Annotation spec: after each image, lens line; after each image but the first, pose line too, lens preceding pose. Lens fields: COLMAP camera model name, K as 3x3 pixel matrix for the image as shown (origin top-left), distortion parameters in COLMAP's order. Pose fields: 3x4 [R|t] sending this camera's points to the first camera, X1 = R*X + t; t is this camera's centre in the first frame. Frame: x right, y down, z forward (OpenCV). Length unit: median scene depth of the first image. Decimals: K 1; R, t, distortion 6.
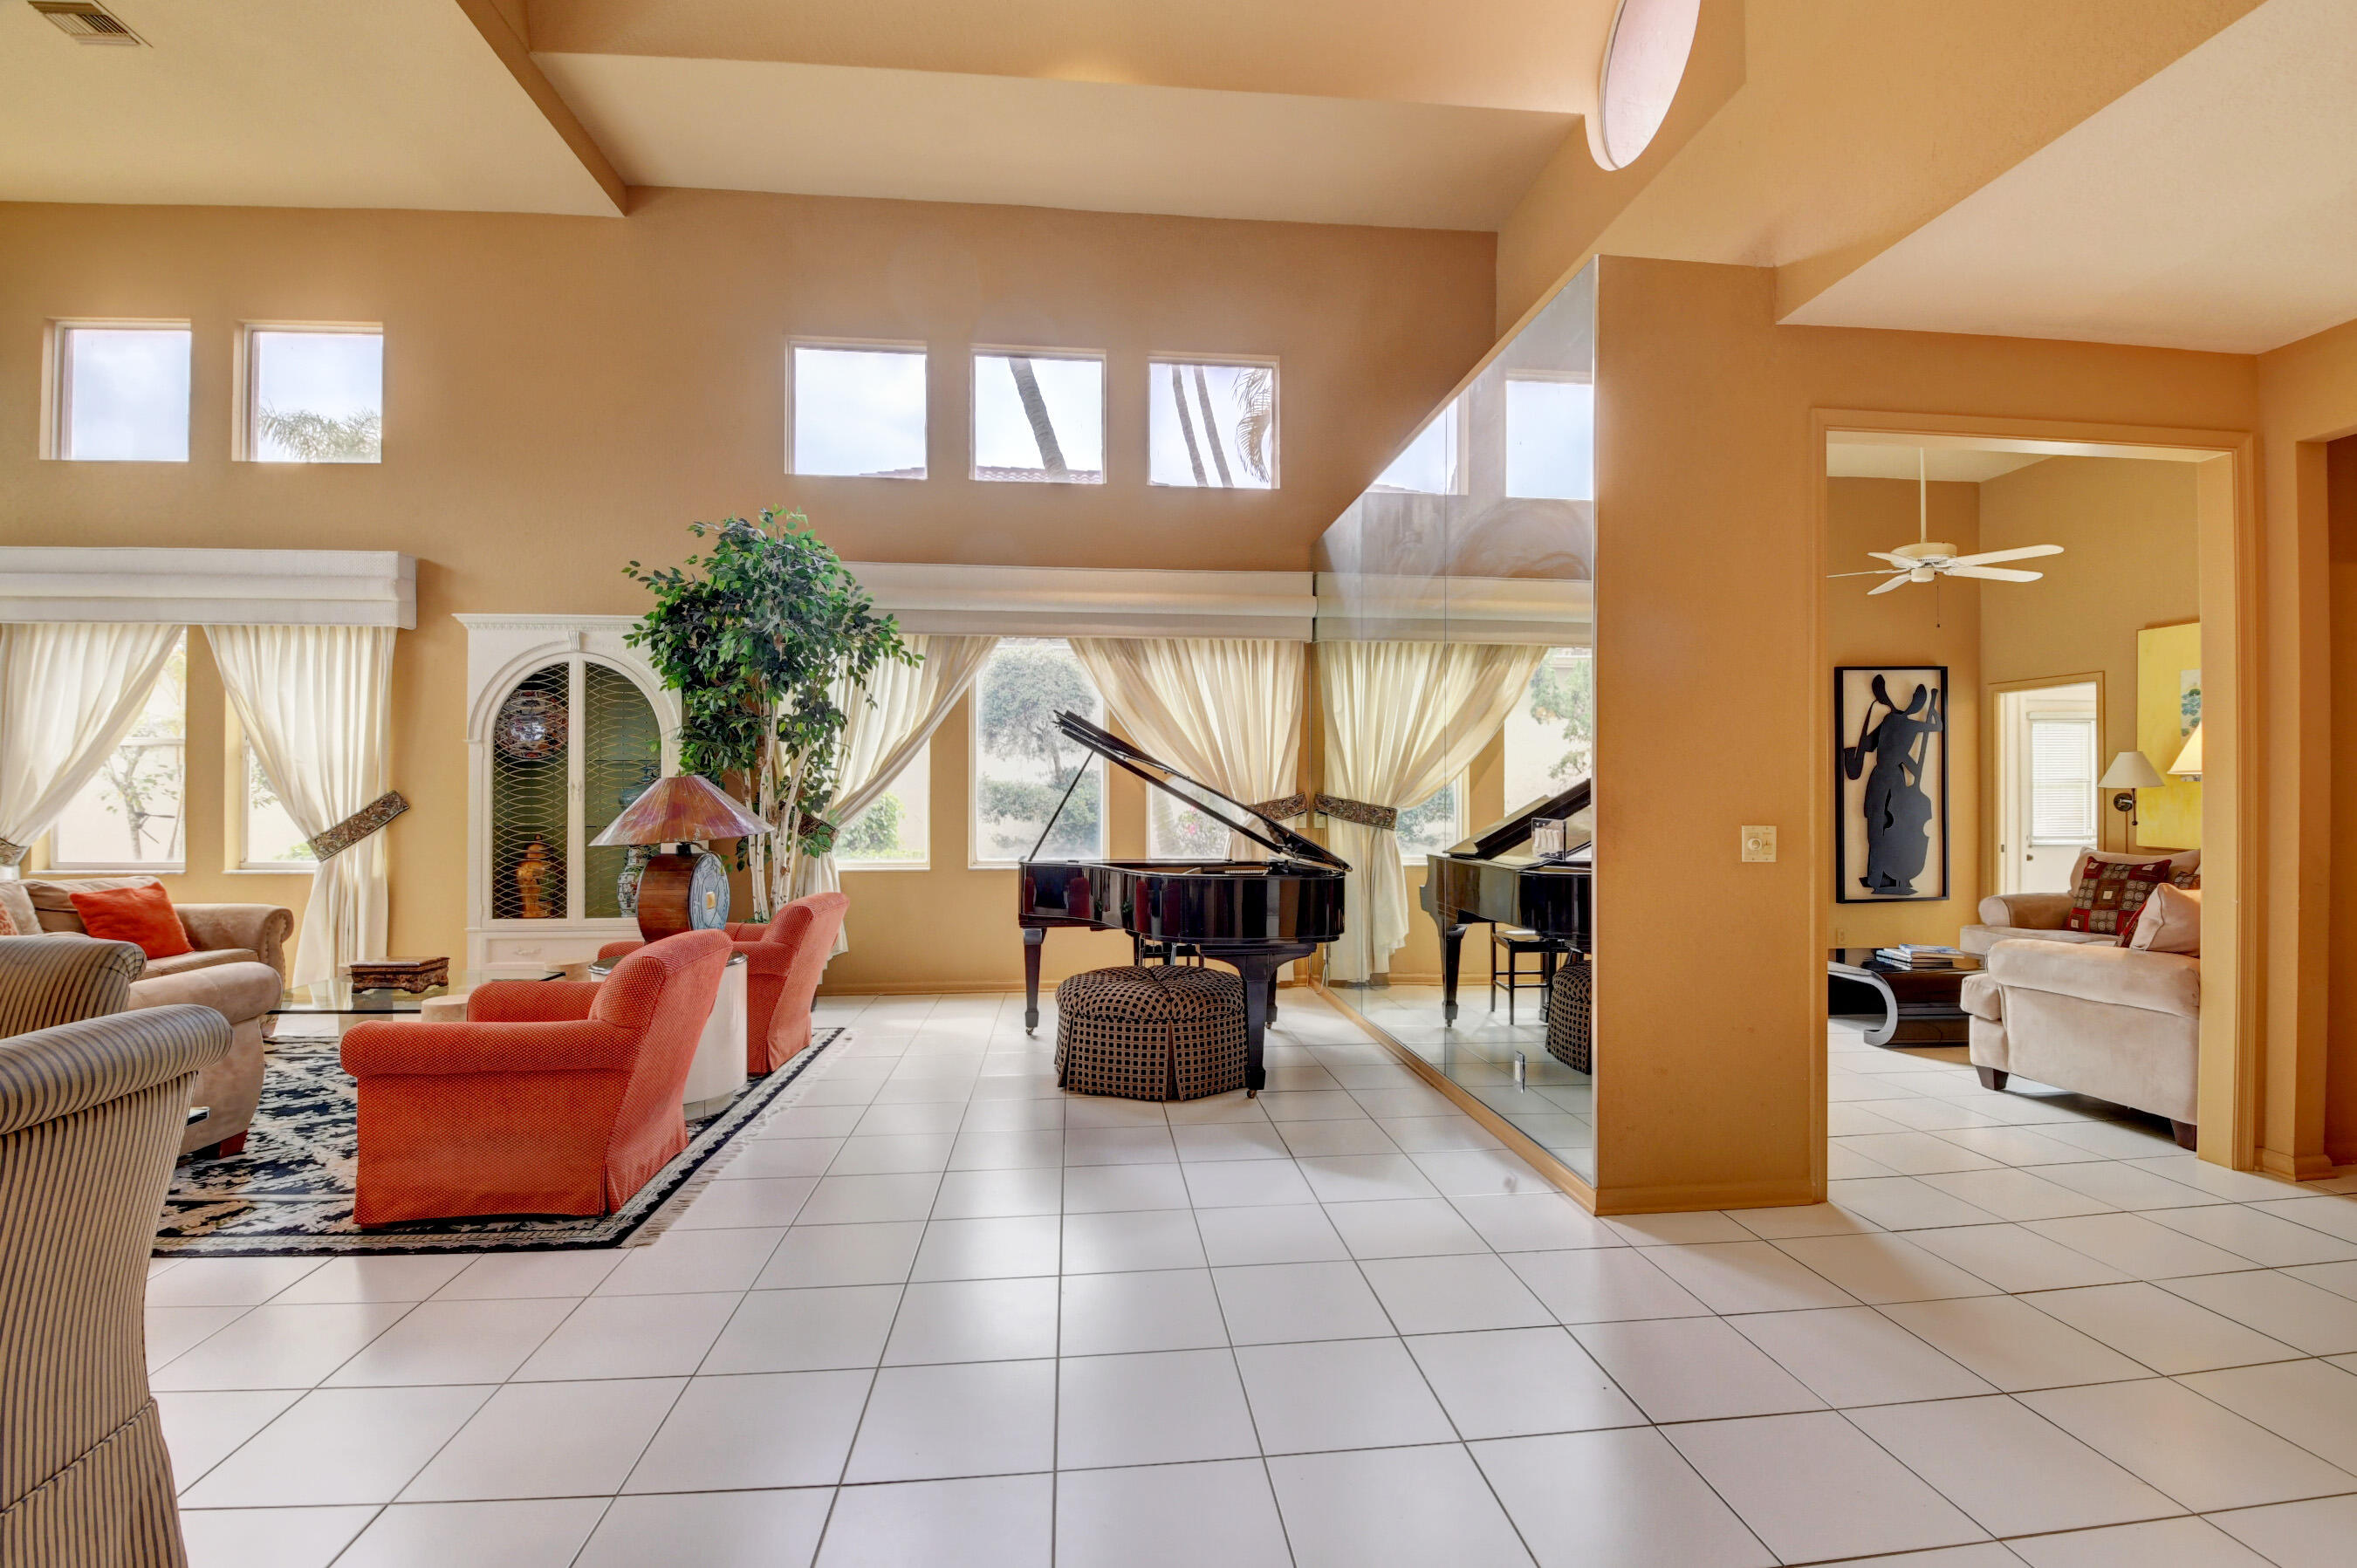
lens RADIAL K [[1036.5, 0, 1183.5], [0, 1036.5, 789.9], [0, 0, 1]] dist [-0.006223, -0.012796]
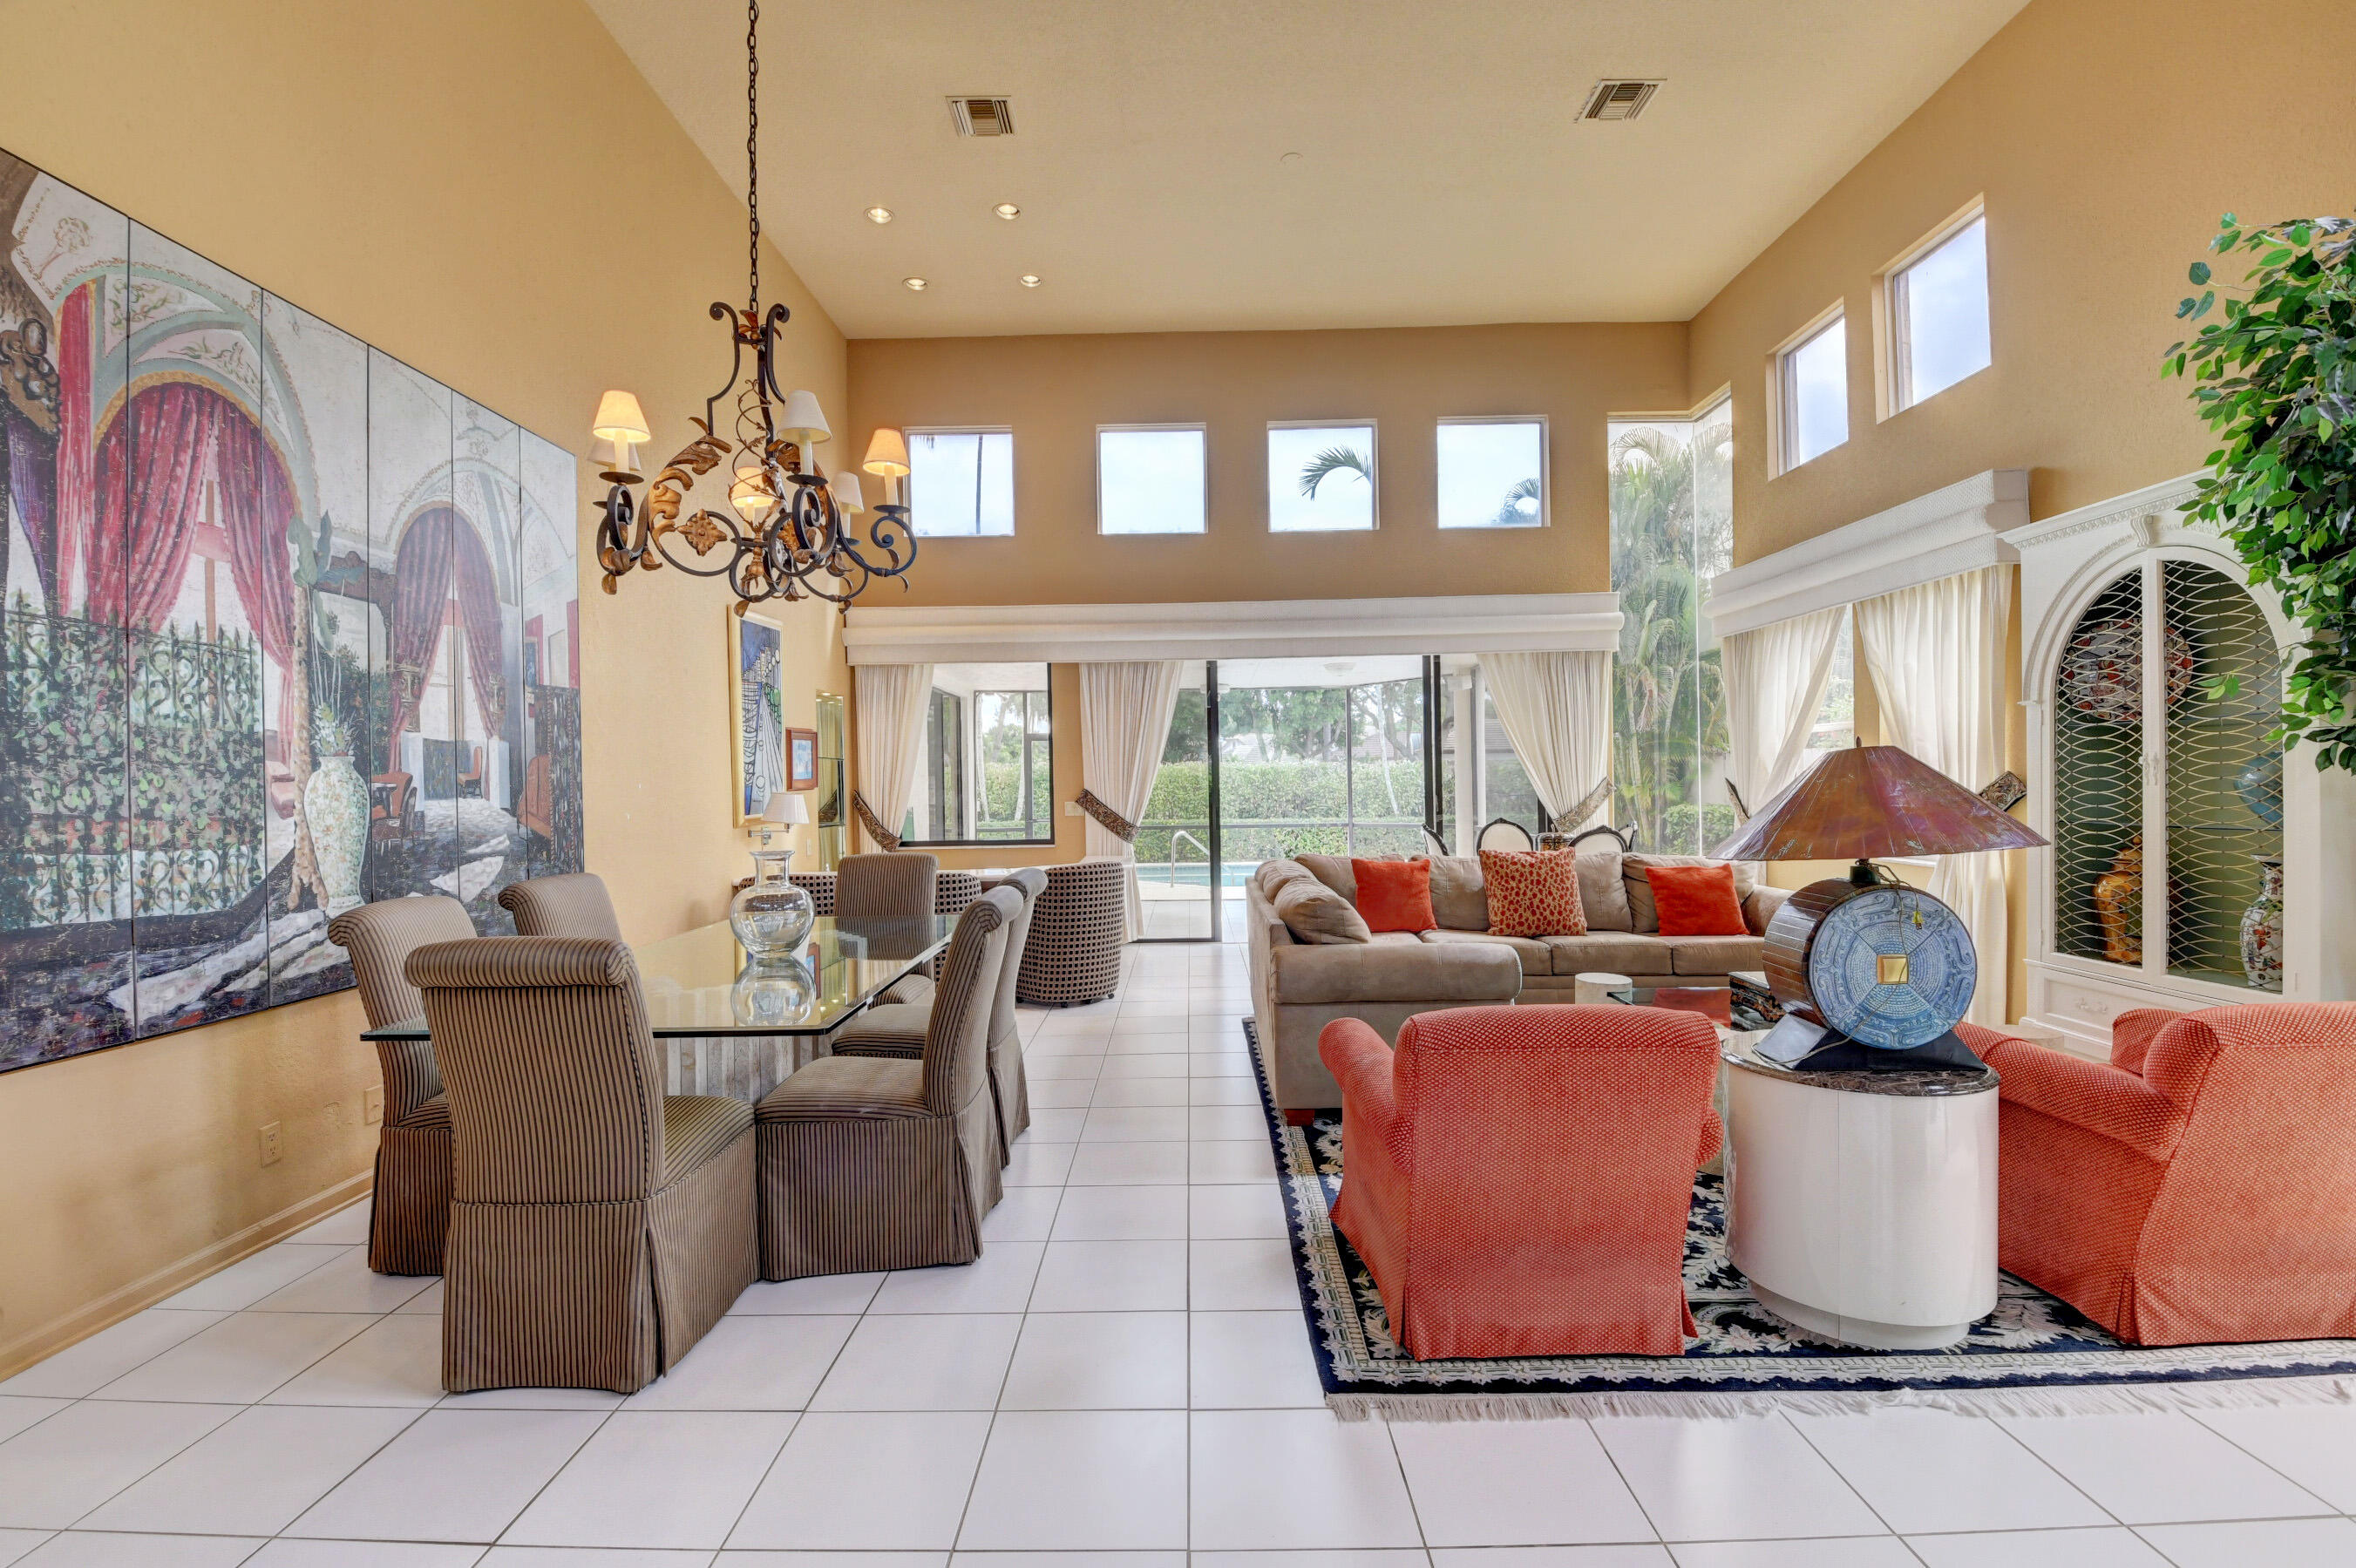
lens RADIAL K [[1042.0, 0, 1174.3], [0, 1042.0, 787.0], [0, 0, 1]] dist [-0.019541, -0.005386]
pose [[-0.119435, 0.003827, -0.992835, 0.099688], [0.016446, 0.999863, 0.001876, 0.000783], [0.992706, -0.016105, -0.119482, 0.480255]]
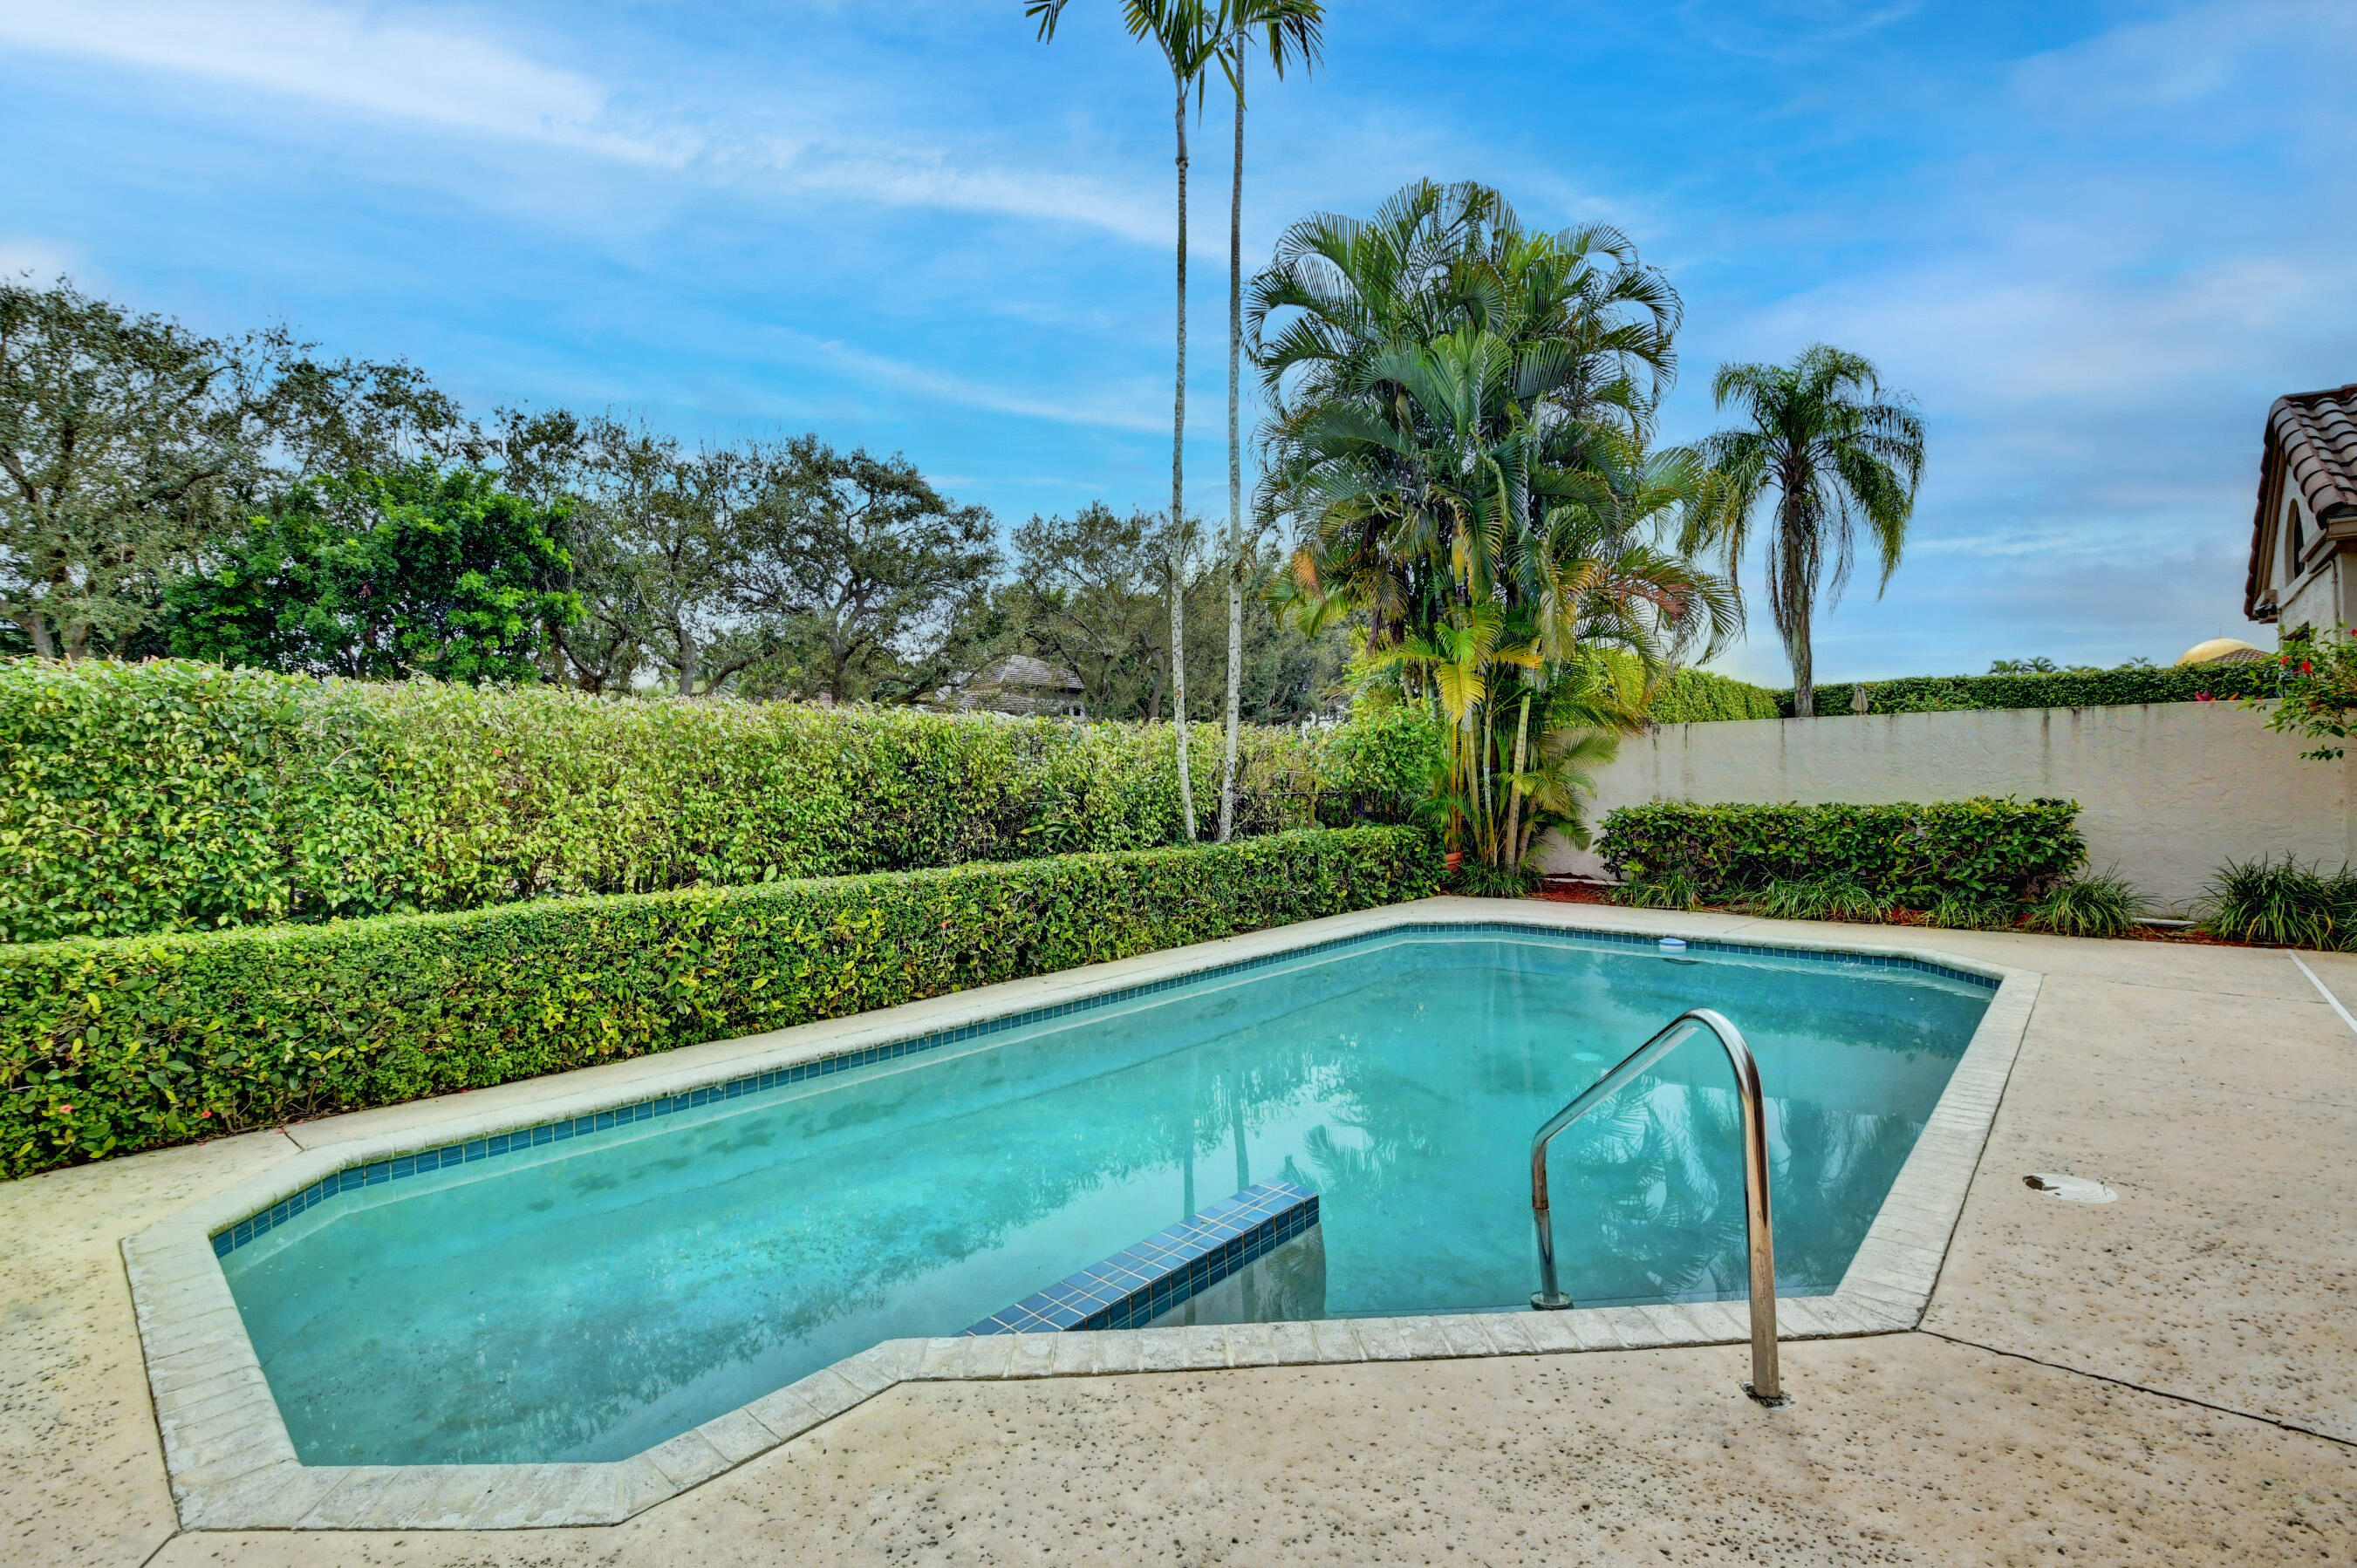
lens RADIAL K [[1035.4, 0, 1178.5], [0, 1035.4, 784.0], [0, 0, 1]] dist [0.011593, -0.023879]
pose [[0.658164, -0.006311, -0.752848, -2.017863], [0.018613, 0.999796, 0.007891, 0.015345], [0.752644, -0.019207, 0.658147, -0.160756]]
